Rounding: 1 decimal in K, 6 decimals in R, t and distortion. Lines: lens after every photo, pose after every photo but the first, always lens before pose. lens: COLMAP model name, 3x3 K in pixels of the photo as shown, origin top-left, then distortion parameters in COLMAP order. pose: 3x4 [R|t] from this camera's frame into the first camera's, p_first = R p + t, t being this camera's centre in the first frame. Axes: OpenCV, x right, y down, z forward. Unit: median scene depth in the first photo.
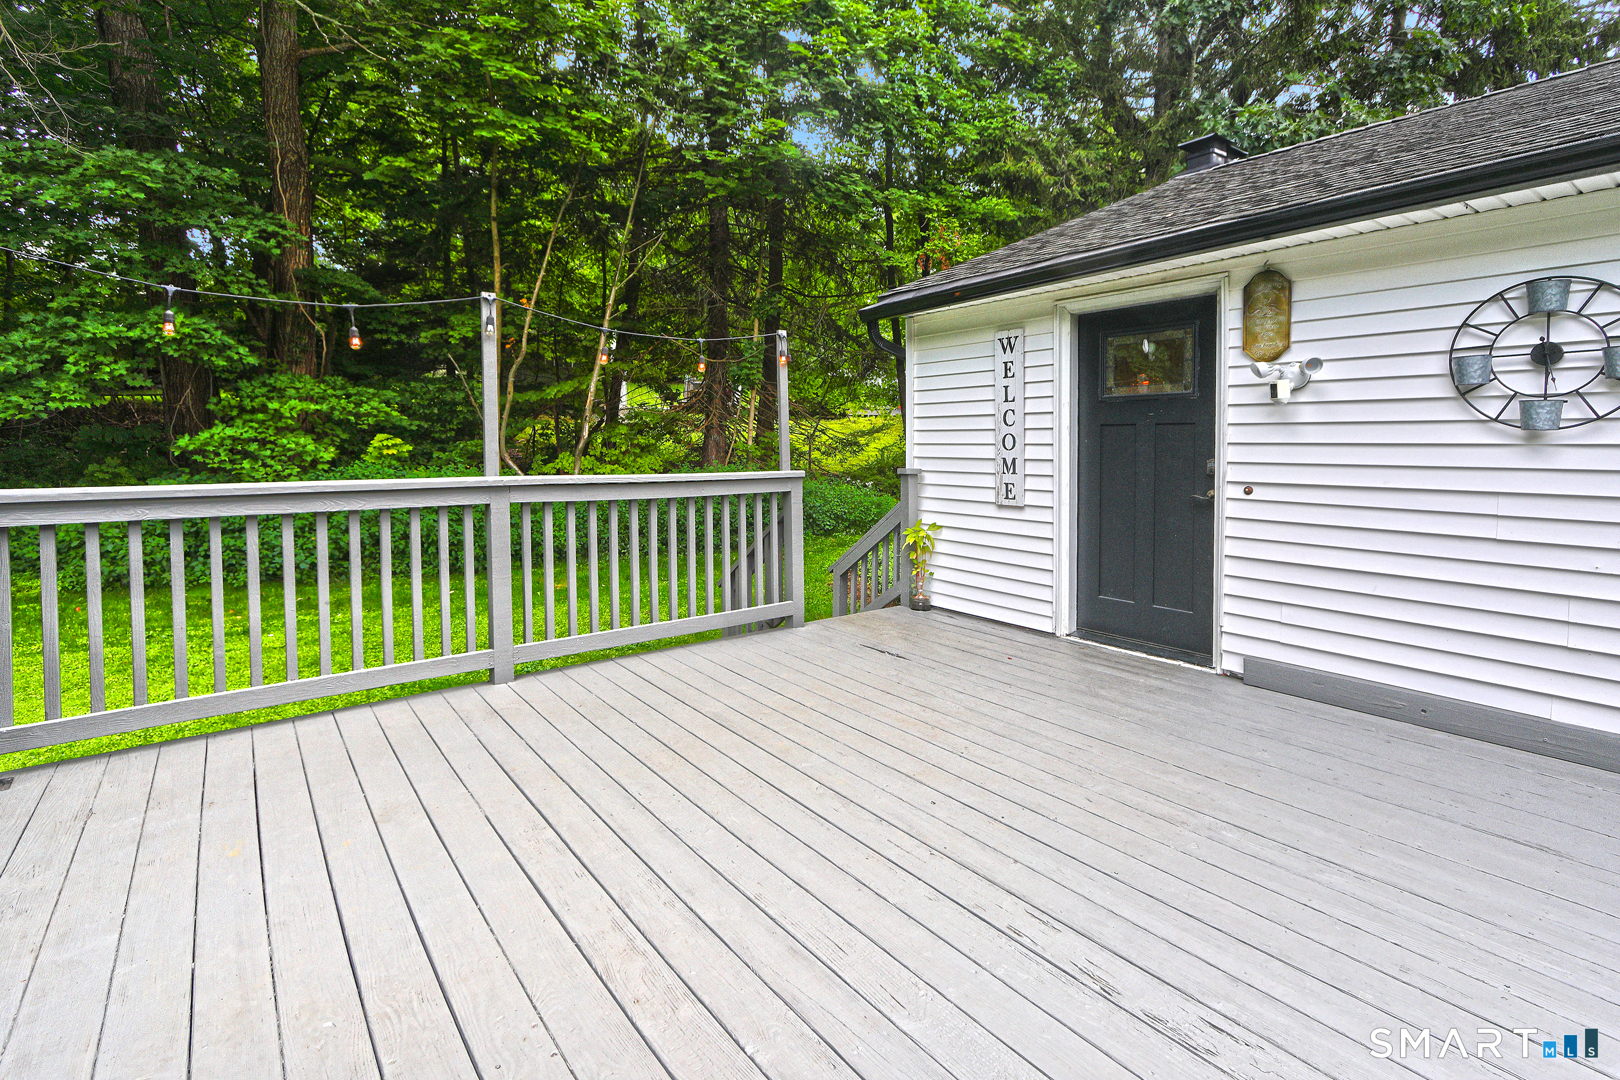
lens RADIAL K [[787.2, 0, 987.3], [0, 787.2, 437.7], [0, 0, 1]] dist [-0.000042, -0.000129]
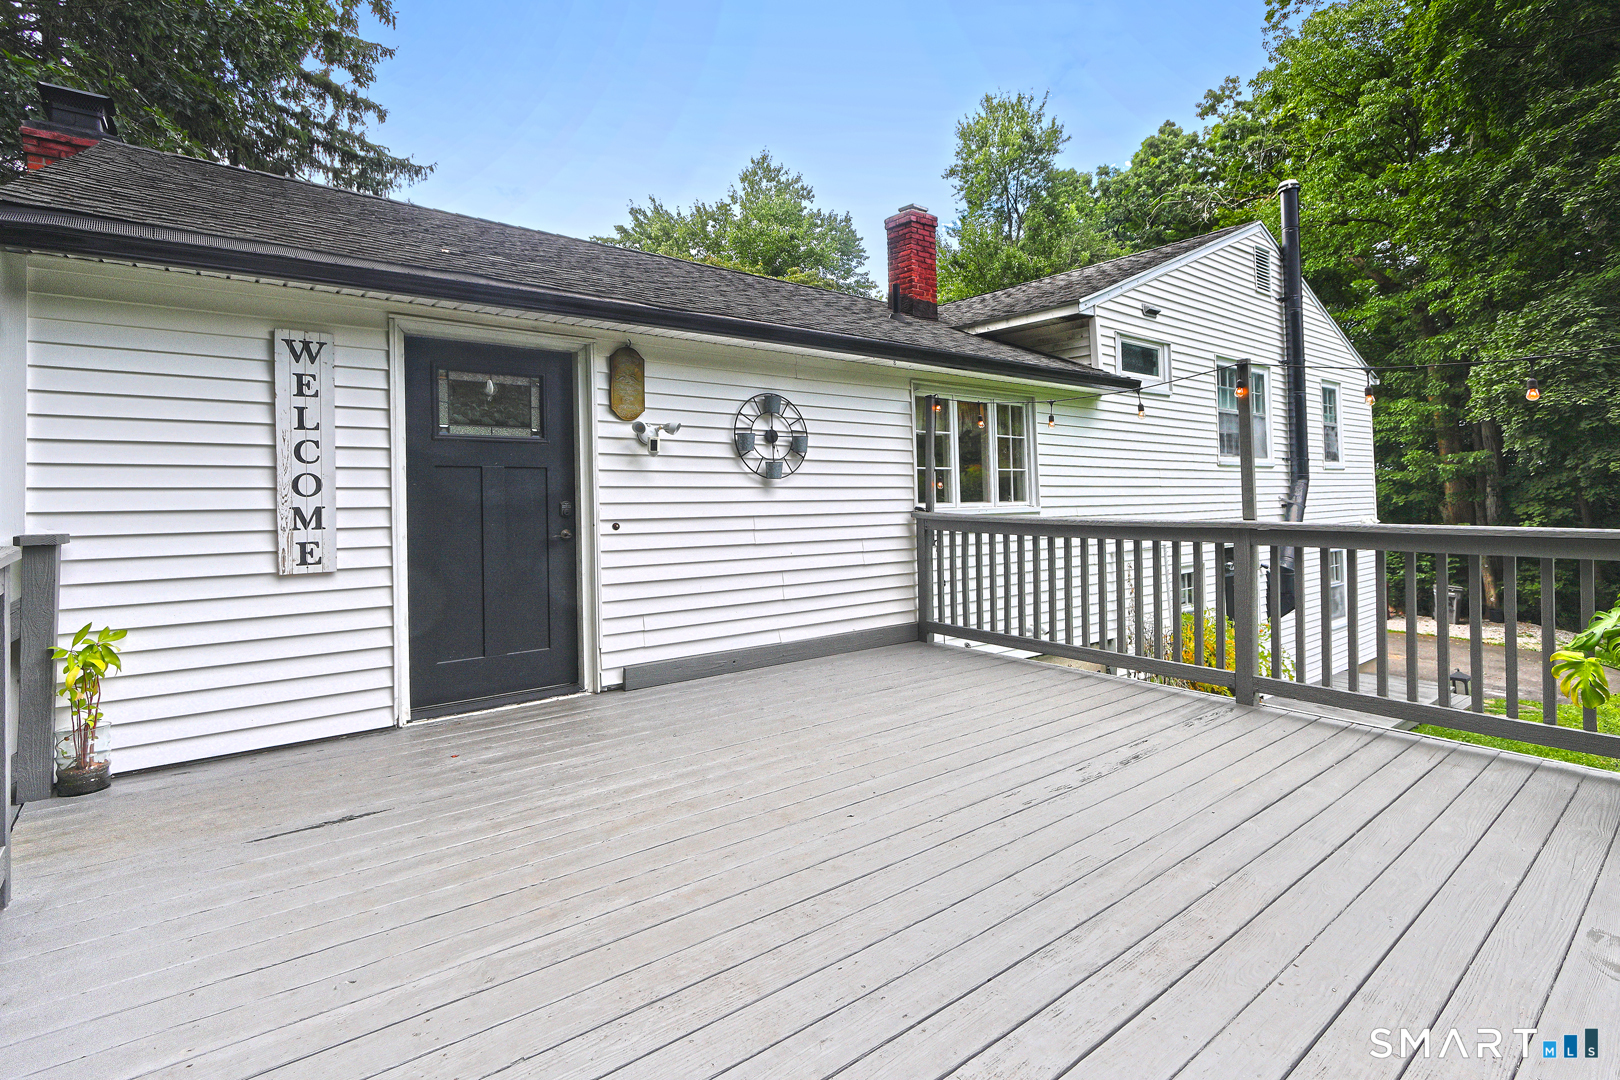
lens RADIAL K [[727.1, 0, 729.8], [0, 727.1, 433.1], [0, 0, 1]] dist [0.001297, 0.000139]
pose [[0.158847, 0.074844, 0.984462, -0.678083], [-0.003492, 0.997159, -0.075245, 0.008152], [-0.987297, 0.008514, 0.158657, 0.605034]]
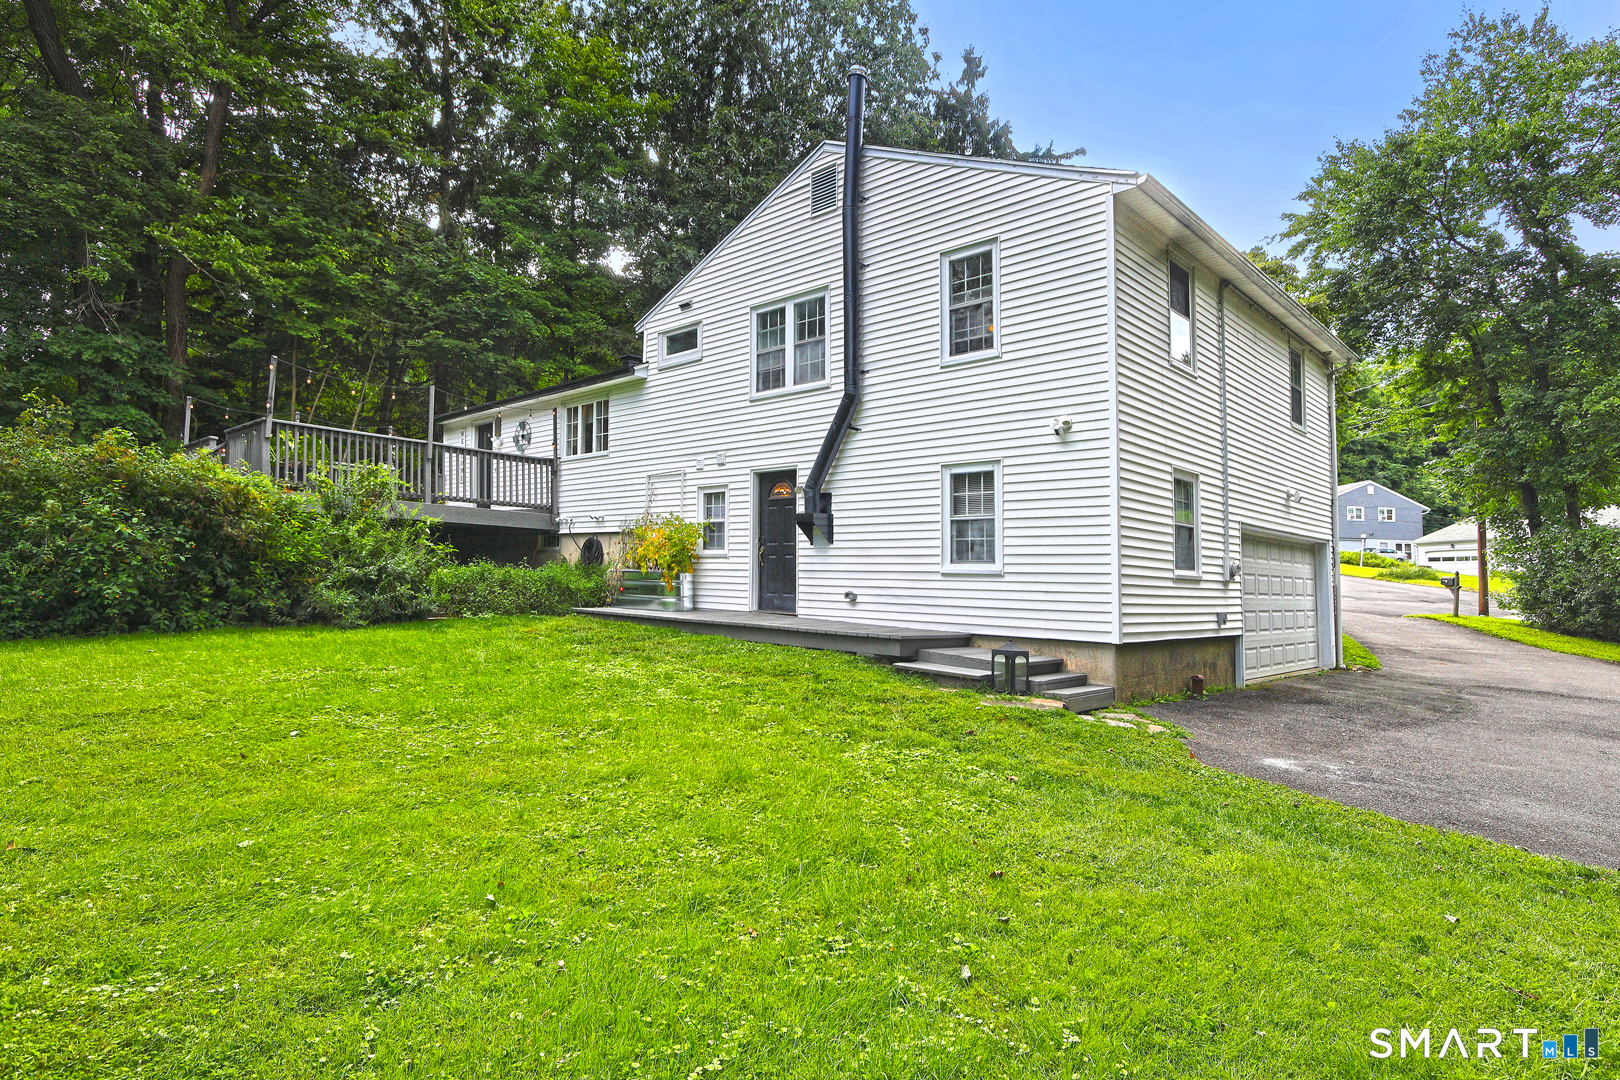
lens RADIAL K [[896.2, 0, 810.0], [0, 896.2, 540.0], [0, 0, 1]] dist [-0.003131, -0.000120]
pose [[0.997382, 0.038899, 0.060959, 1.630845], [-0.036468, 0.998514, -0.040507, 0.533623], [-0.062444, 0.038178, 0.997318, -3.555050]]
